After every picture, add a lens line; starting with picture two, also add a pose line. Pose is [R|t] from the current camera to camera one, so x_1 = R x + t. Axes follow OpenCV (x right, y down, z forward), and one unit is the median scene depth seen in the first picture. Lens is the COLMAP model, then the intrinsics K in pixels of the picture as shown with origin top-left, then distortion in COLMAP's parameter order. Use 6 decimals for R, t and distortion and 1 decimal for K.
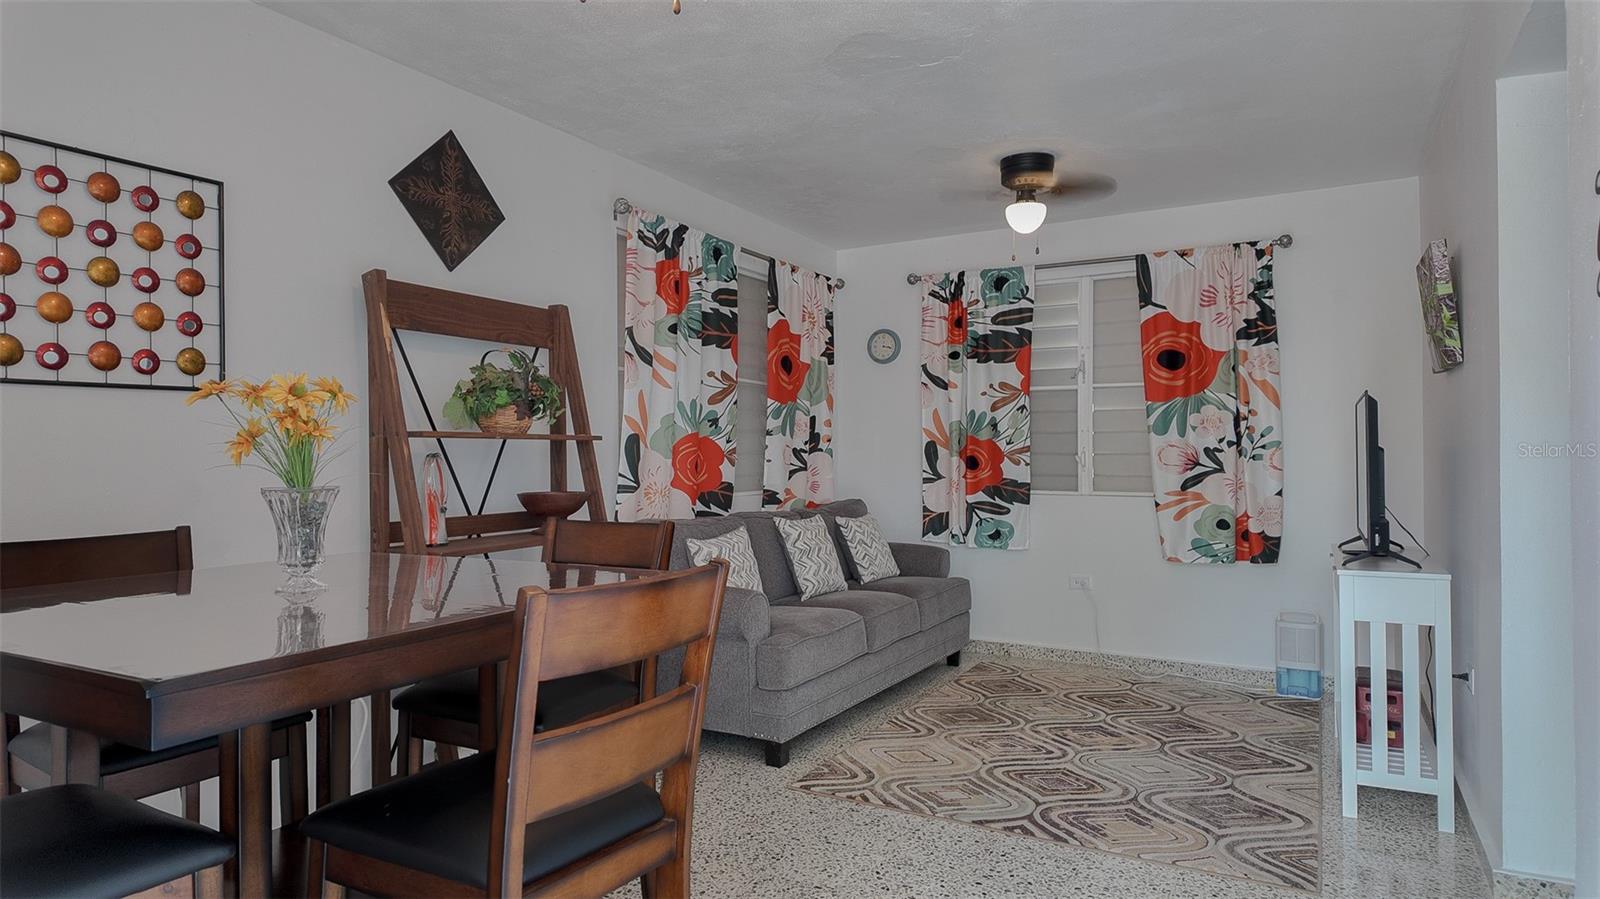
lens RADIAL K [[954.1, 0, 801.2], [0, 954.1, 450.3], [0, 0, 1]] dist [0.007408, 0.002020]
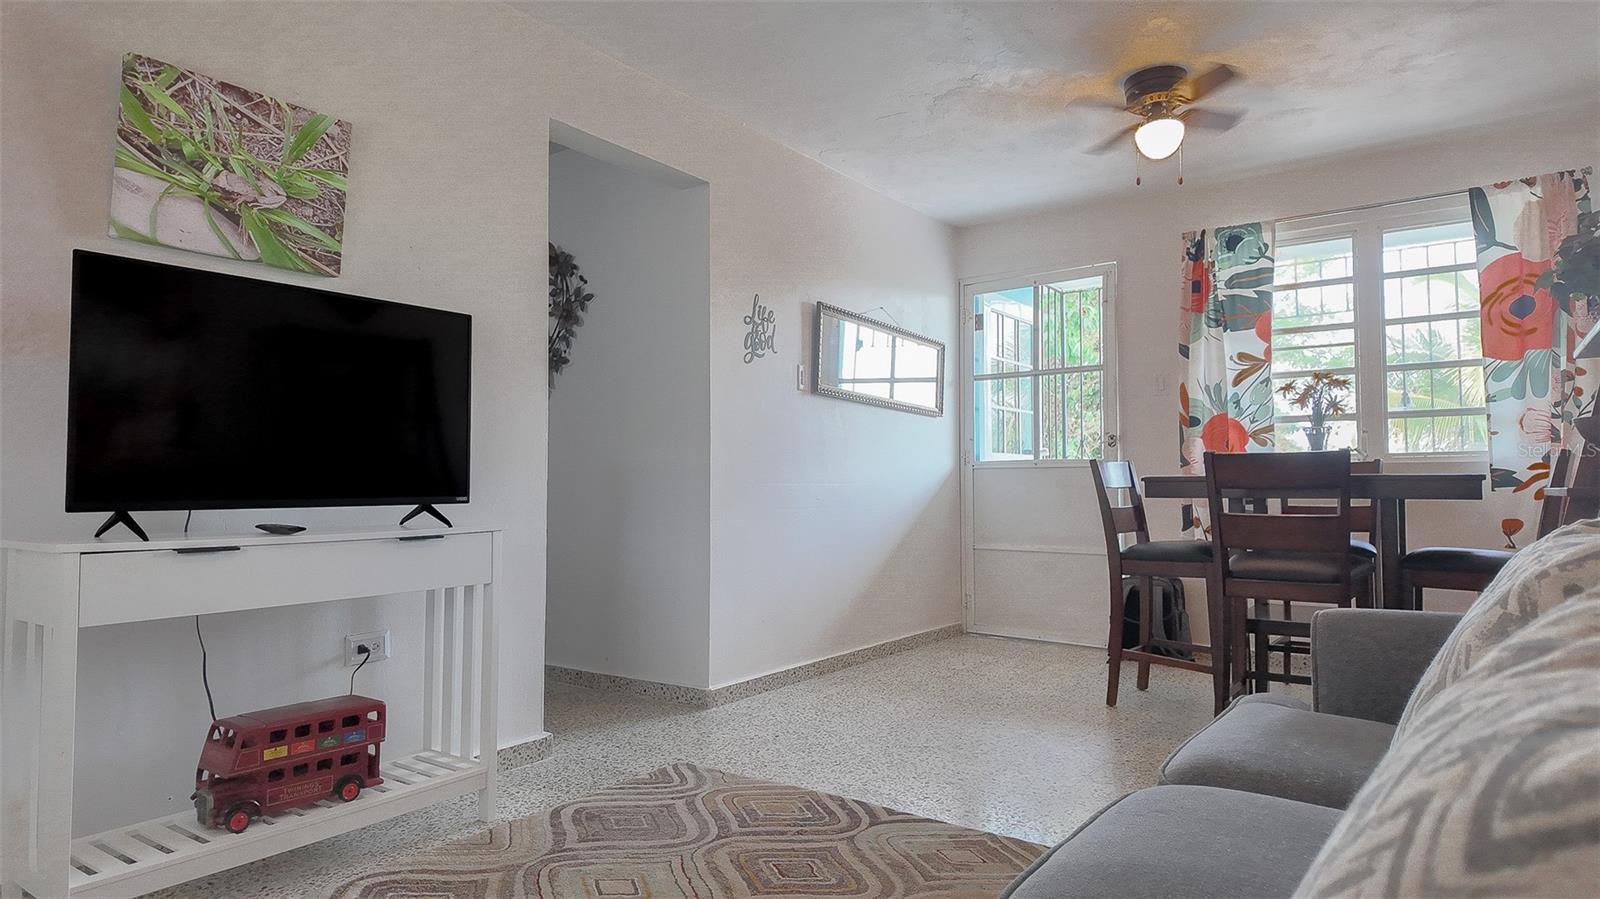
lens RADIAL K [[954.1, 0, 799.2], [0, 954.1, 450.2], [0, 0, 1]] dist [0.007408, 0.002020]
pose [[-0.993909, 0.005642, 0.110062, 0.204703], [0.001304, 0.999221, -0.039448, 0.090981], [-0.110199, -0.039064, -0.993142, 1.790464]]
